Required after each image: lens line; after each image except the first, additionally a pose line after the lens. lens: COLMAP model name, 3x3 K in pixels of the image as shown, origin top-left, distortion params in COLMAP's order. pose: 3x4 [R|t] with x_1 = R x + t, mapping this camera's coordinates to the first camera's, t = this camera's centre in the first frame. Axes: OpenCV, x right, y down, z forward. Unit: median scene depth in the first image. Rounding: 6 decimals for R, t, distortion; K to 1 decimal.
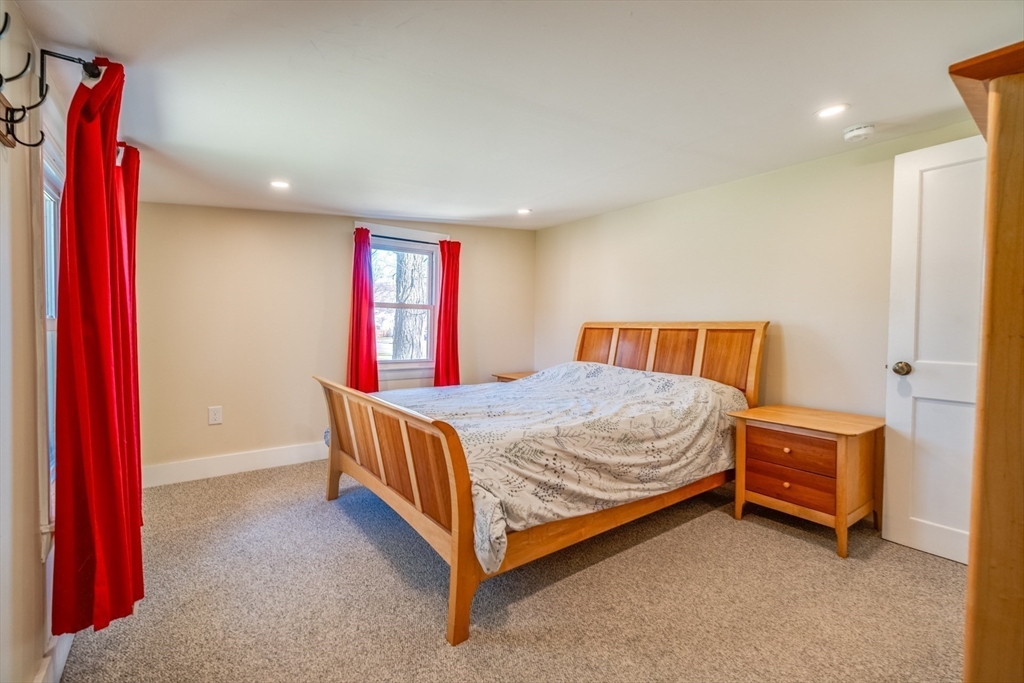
lens RADIAL K [[450.3, 0, 505.9], [0, 450.3, 337.5], [0, 0, 1]] dist [-0.002220, -0.000037]
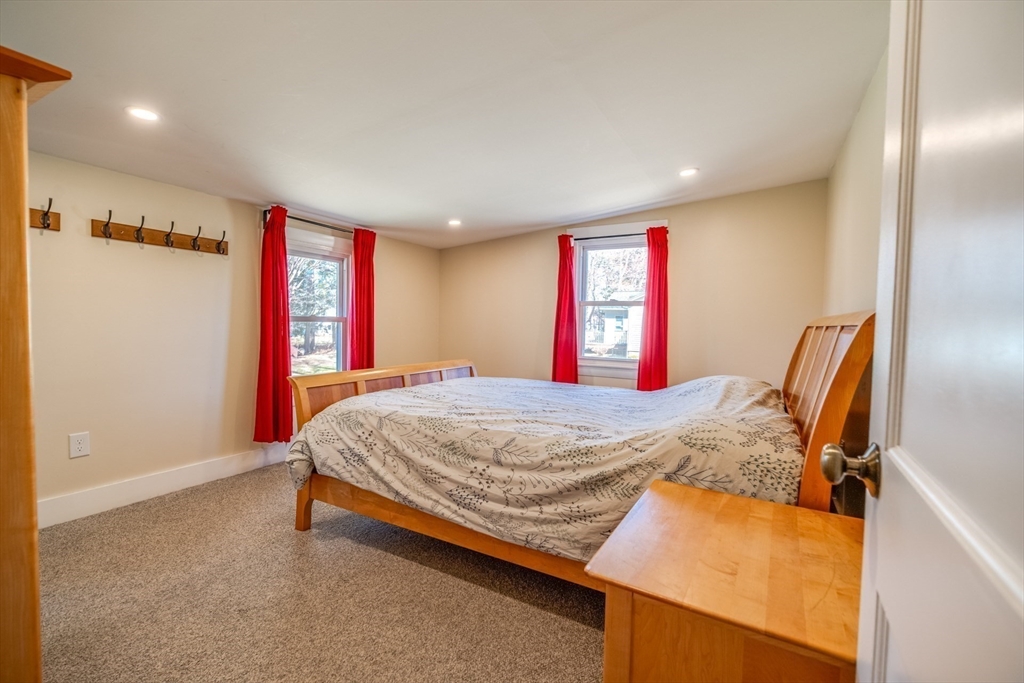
lens RADIAL K [[450.3, 0, 505.9], [0, 450.3, 337.5], [0, 0, 1]] dist [-0.002220, -0.000037]
pose [[0.387401, 0.027070, -0.921514, 1.068739], [-0.035748, 0.999258, 0.014326, -0.002293], [0.921218, 0.027392, 0.388082, 0.728341]]
